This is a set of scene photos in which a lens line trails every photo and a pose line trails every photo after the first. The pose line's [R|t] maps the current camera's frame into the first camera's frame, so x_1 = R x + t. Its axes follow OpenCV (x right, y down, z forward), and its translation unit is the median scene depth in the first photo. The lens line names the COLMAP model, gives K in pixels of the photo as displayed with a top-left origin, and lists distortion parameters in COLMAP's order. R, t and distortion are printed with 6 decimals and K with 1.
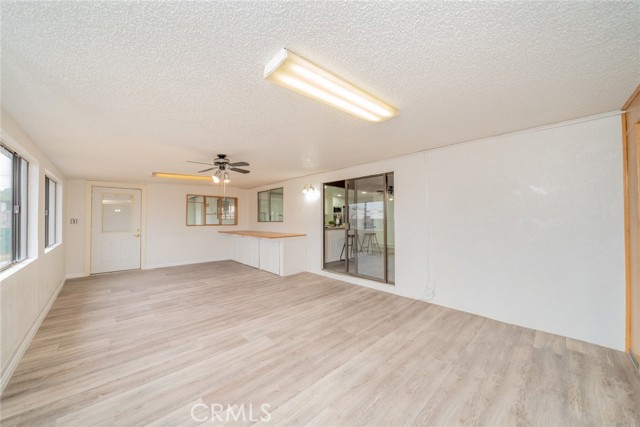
lens RADIAL K [[231.6, 0, 322.2], [0, 231.6, 215.9], [0, 0, 1]] dist [-0.000546, -0.000091]
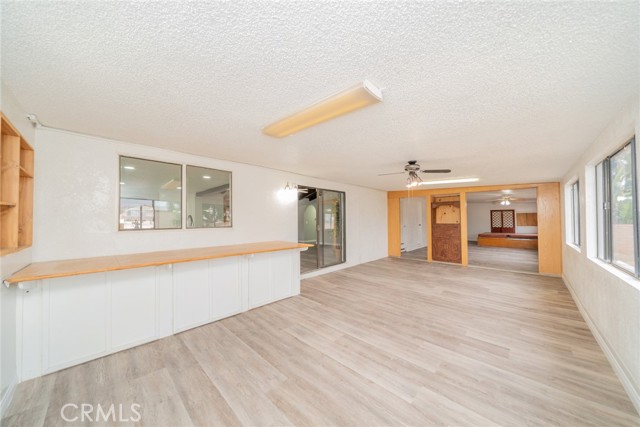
lens RADIAL K [[217.1, 0, 317.3], [0, 217.1, 217.0], [0, 0, 1]] dist [-0.005601, -0.000023]
pose [[-0.040200, 0.021671, 0.998957, -1.410282], [-0.008354, 0.999723, -0.022024, 0.019025], [-0.999157, -0.009231, -0.040007, 1.480001]]
